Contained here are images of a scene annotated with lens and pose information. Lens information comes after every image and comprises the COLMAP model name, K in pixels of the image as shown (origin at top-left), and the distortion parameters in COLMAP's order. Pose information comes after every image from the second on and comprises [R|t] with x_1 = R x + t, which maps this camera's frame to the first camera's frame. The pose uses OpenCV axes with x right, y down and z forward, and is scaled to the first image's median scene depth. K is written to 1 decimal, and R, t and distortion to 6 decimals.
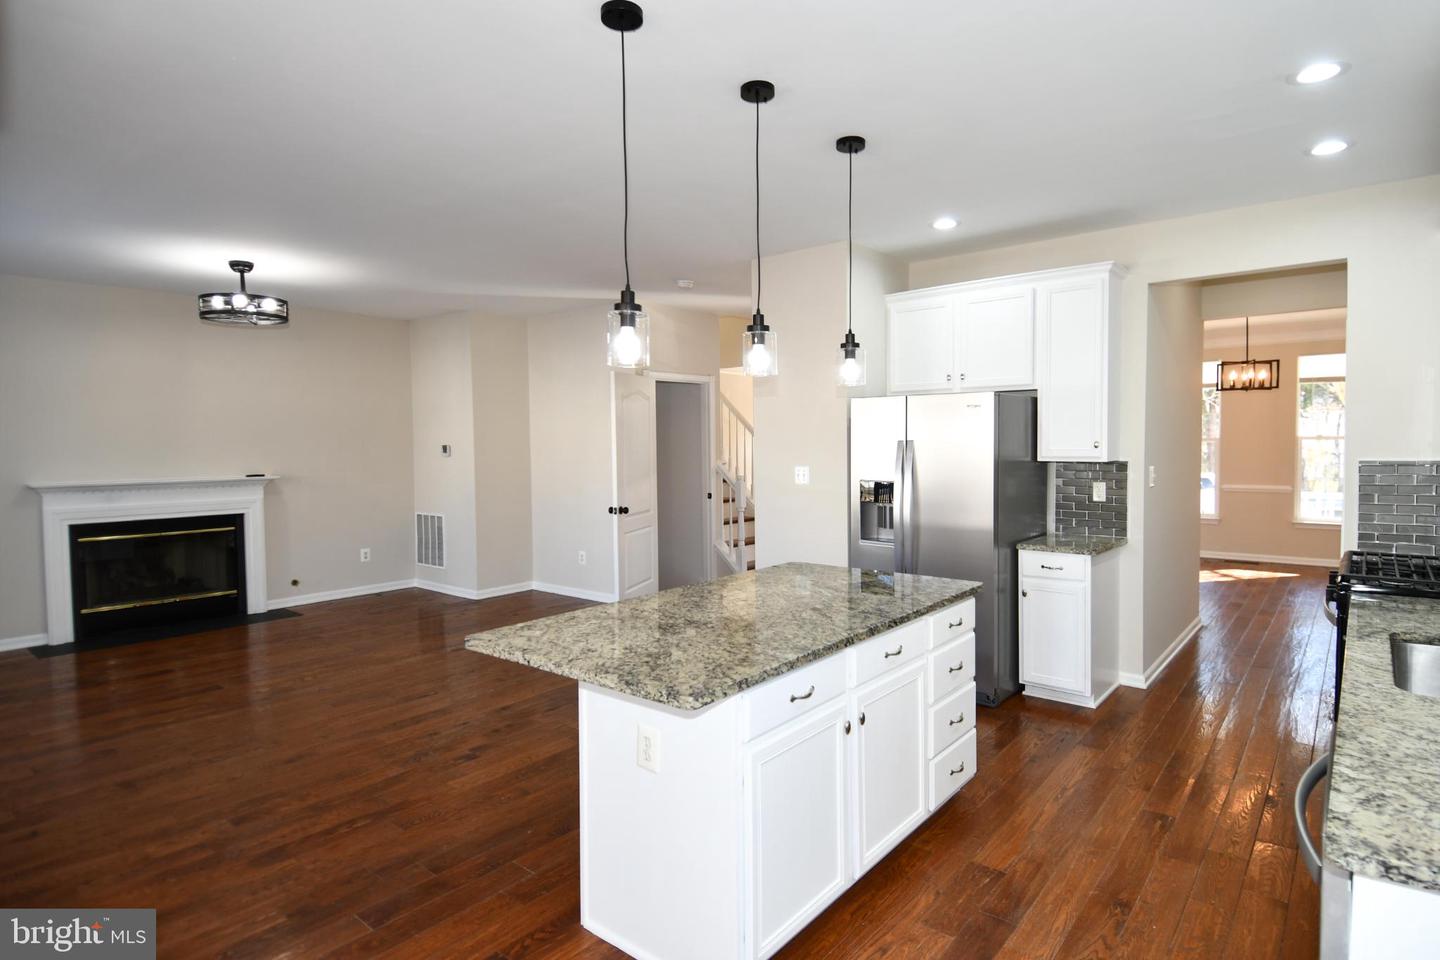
lens RADIAL K [[767.6, 0, 720.0], [0, 767.6, 480.0], [0, 0, 1]] dist [0.028227, -0.038925]
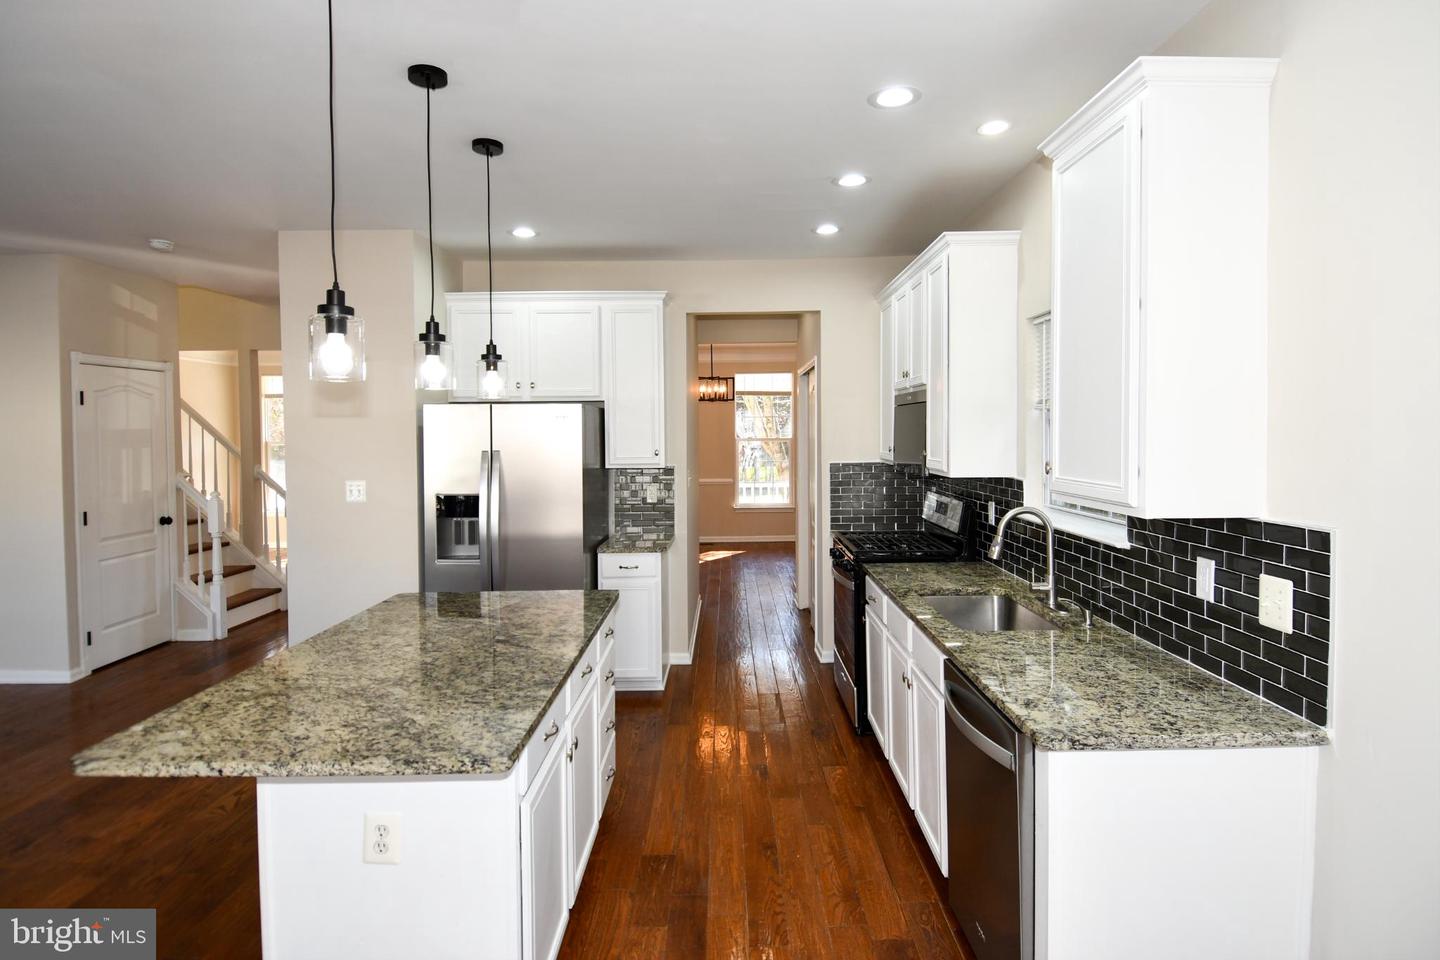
lens RADIAL K [[808.5, 0, 737.0], [0, 808.5, 460.2], [0, 0, 1]] dist [0.030280, -0.048812]
pose [[0.761701, -0.017719, 0.647686, -0.249800], [0.030939, 0.999480, -0.009042, -0.029336], [-0.647189, 0.026926, 0.761854, 0.045382]]
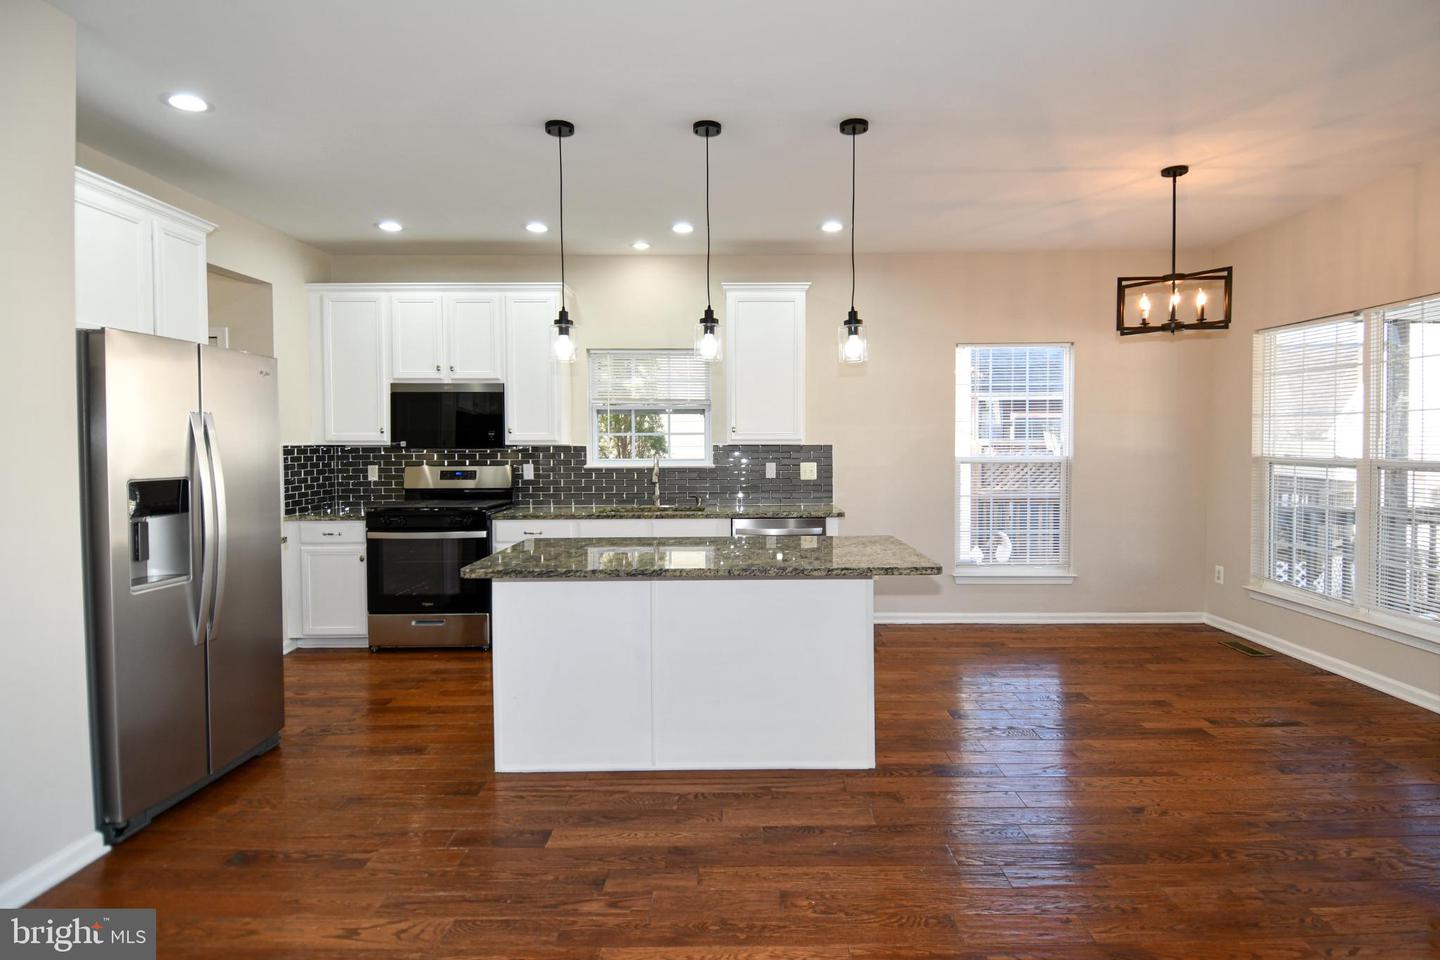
lens RADIAL K [[767.6, 0, 720.0], [0, 767.6, 480.0], [0, 0, 1]] dist [0.028227, -0.038925]
pose [[-0.644741, -0.016836, 0.764216, -0.766096], [0.051426, 0.996537, 0.065341, -0.019932], [-0.762669, 0.081428, -0.641642, 1.539973]]
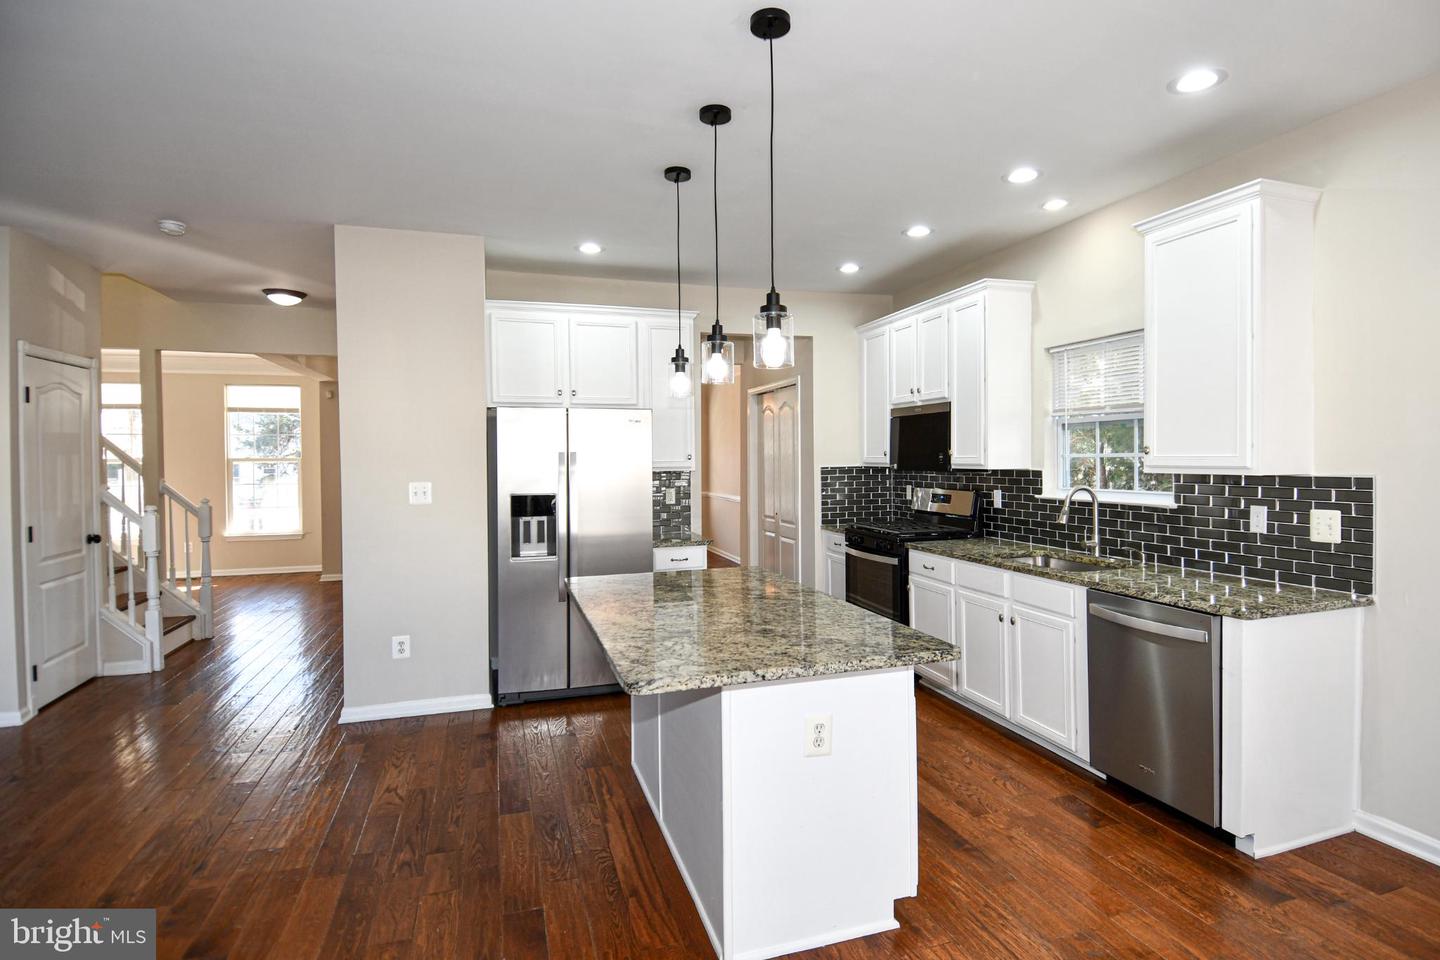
lens RADIAL K [[778.8, 0, 773.7], [0, 778.8, 480.5], [0, 0, 1]] dist [0.031300, -0.041493]
pose [[0.508557, -0.018311, 0.860833, -0.703708], [0.044819, 0.998981, -0.005228, 0.004693], [-0.859861, 0.041241, 0.508860, 0.340664]]
